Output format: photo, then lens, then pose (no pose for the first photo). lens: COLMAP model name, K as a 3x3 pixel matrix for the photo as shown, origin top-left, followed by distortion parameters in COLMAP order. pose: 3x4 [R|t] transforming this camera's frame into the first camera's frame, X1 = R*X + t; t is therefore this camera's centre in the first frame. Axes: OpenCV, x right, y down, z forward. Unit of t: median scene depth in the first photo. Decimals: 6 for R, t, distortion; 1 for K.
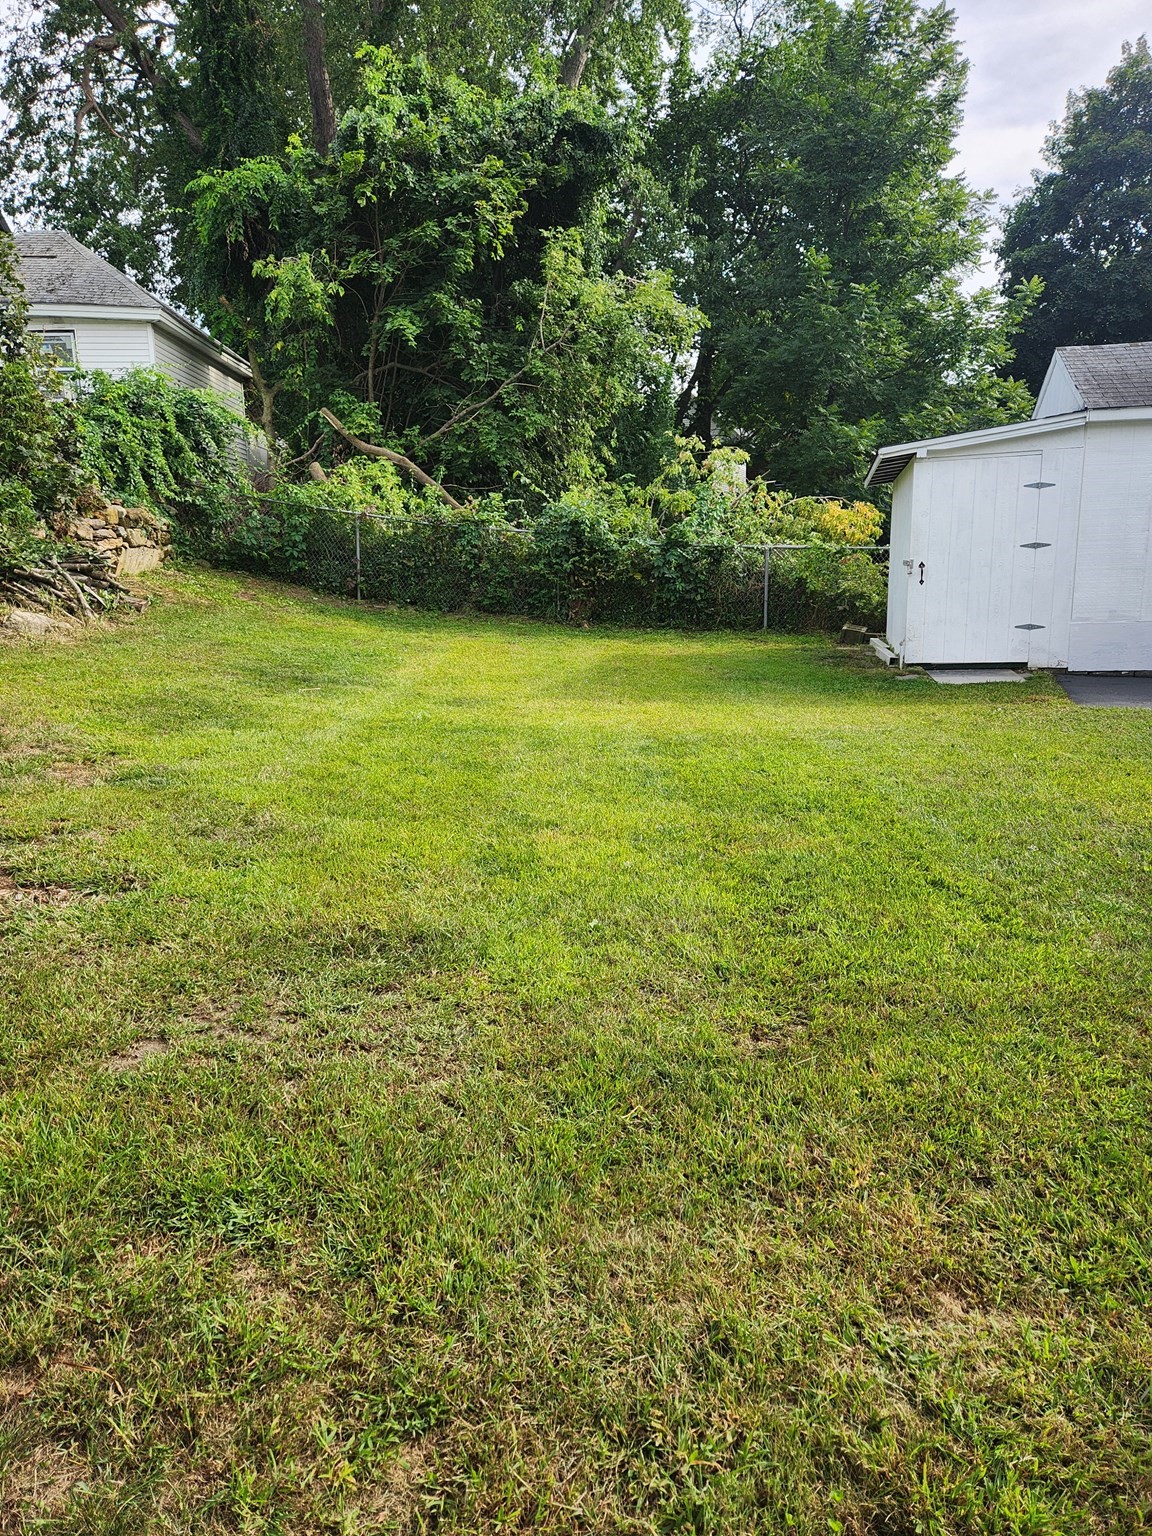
lens RADIAL K [[1008.2, 0, 565.6], [0, 1008.2, 768.7], [0, 0, 1]] dist [0.080672, -0.072064]
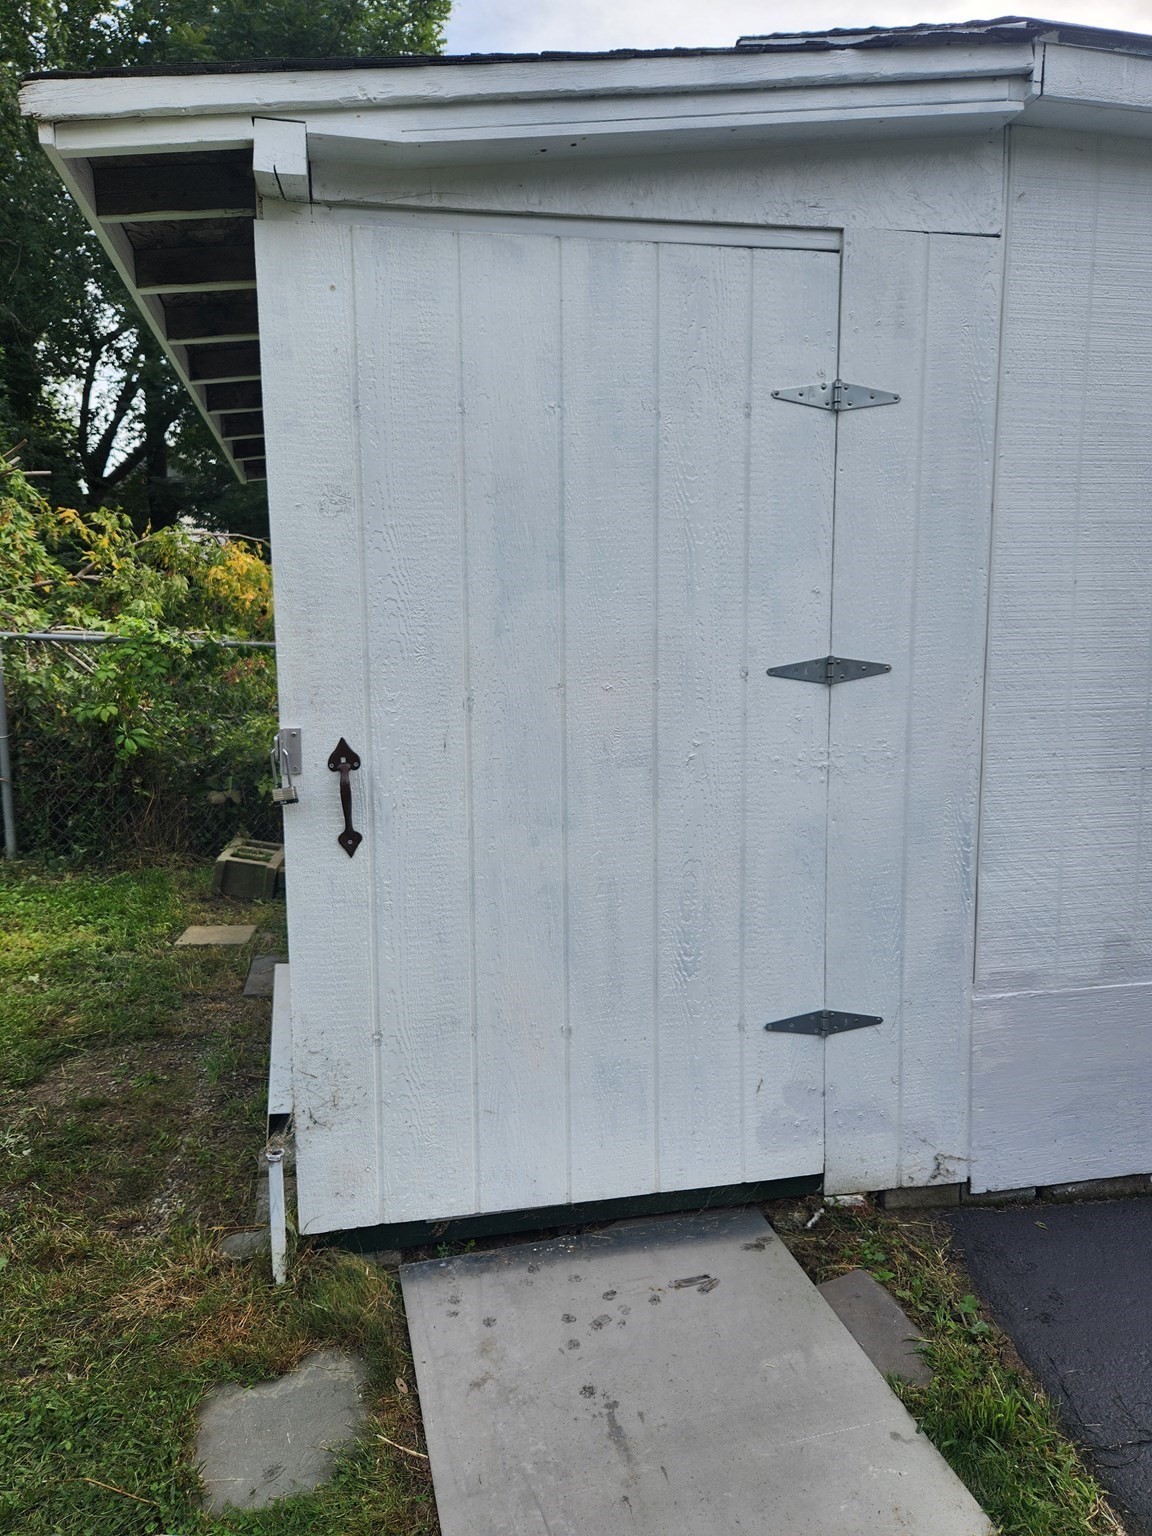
lens RADIAL K [[1008.2, 0, 565.6], [0, 1008.2, 768.7], [0, 0, 1]] dist [0.080672, -0.072064]
pose [[0.903068, -0.045419, 0.427089, 0.308245], [0.078283, 0.995142, -0.059699, -0.185154], [-0.422303, 0.087346, 0.902237, 0.814582]]
